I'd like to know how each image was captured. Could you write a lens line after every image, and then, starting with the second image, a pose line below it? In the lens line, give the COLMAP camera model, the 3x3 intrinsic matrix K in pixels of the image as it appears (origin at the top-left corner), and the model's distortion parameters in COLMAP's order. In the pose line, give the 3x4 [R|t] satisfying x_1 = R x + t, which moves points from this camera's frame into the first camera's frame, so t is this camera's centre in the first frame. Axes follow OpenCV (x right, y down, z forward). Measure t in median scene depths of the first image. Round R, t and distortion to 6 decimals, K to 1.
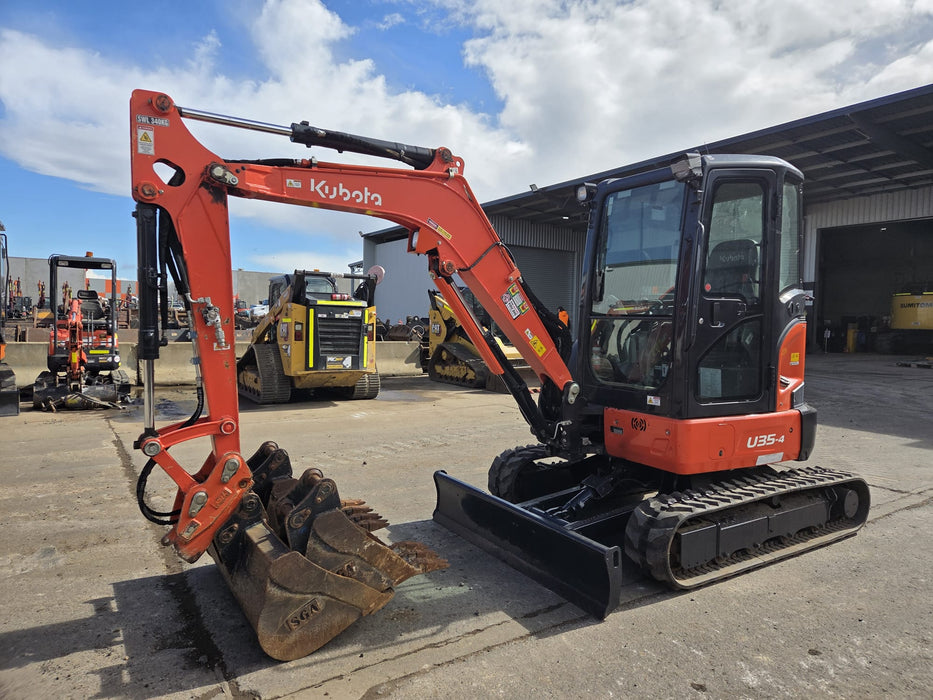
lens RADIAL K [[610.9, 0, 475.5], [0, 610.9, 348.5], [0, 0, 1]] dist [0.065035, -0.037592]
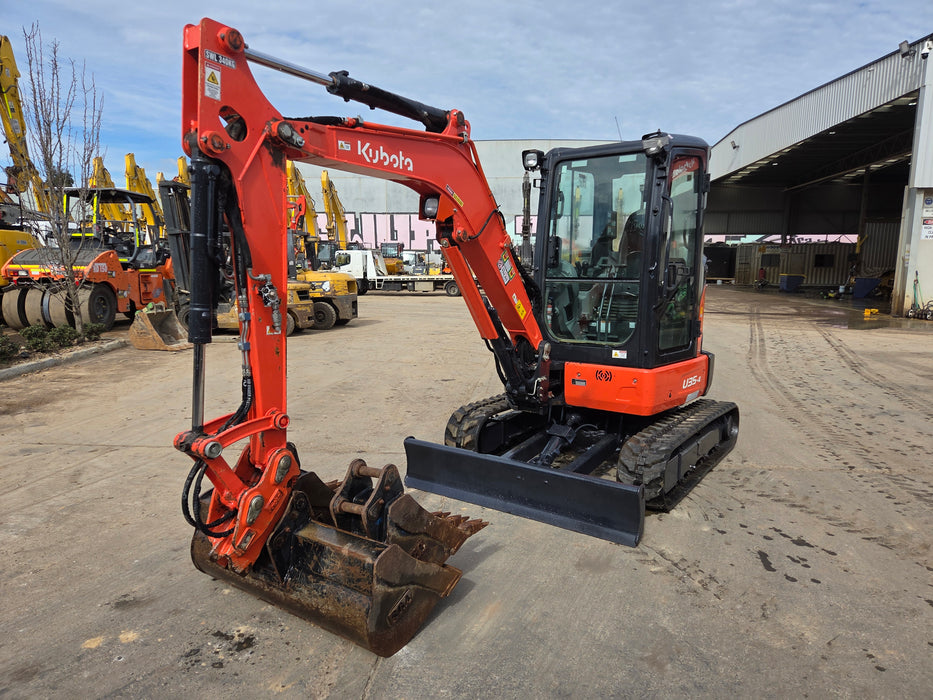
lens RADIAL K [[619.8, 0, 463.8], [0, 619.8, 362.2], [0, 0, 1]] dist [0.067320, -0.040775]
pose [[0.932402, -0.068355, 0.354900, -0.413470], [0.030366, 0.993296, 0.111535, -0.041508], [-0.360145, -0.093219, 0.928227, 0.043959]]
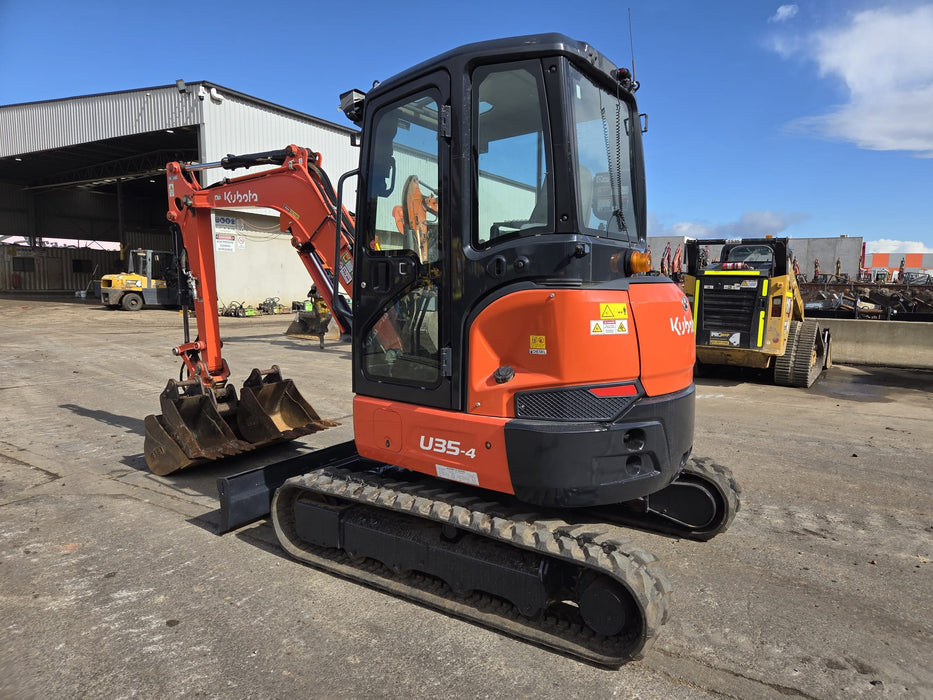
lens RADIAL K [[620.2, 0, 491.4], [0, 620.2, 355.1], [0, 0, 1]] dist [0.068634, -0.003486]
pose [[0.419992, 0.092519, -0.902799, 1.287411], [-0.050172, 0.995636, 0.078692, -0.024473], [0.906140, 0.012246, 0.422801, 0.821766]]
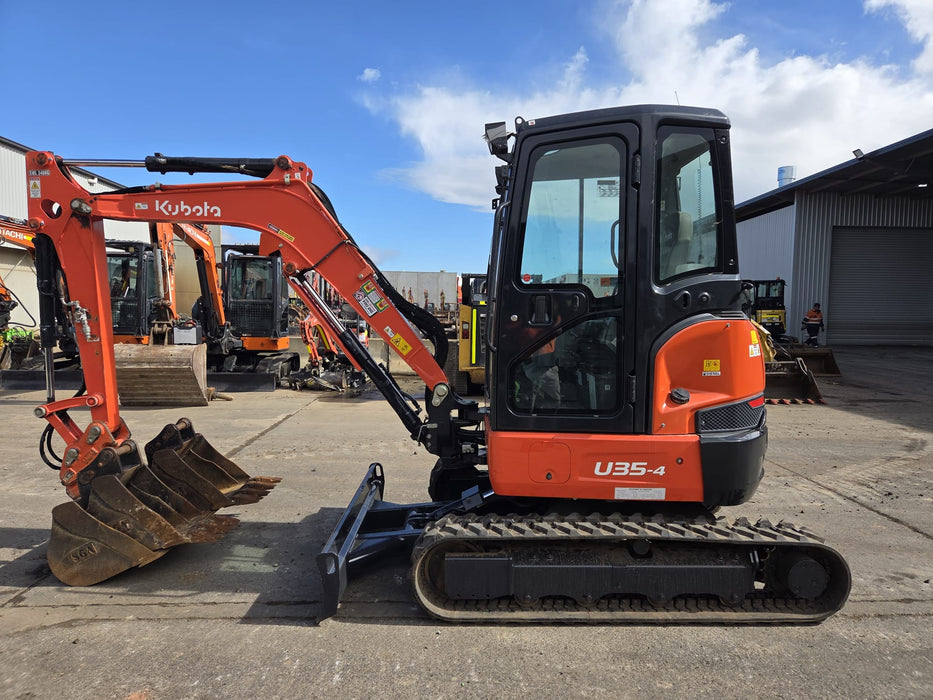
lens RADIAL K [[611.6, 0, 475.8], [0, 611.6, 354.1], [0, 0, 1]] dist [0.090884, -0.064446]
pose [[0.845543, 0.025337, -0.533306, 0.803852], [-0.020301, 0.999677, 0.015306, -0.006277], [0.533521, -0.002115, 0.845784, 0.263180]]
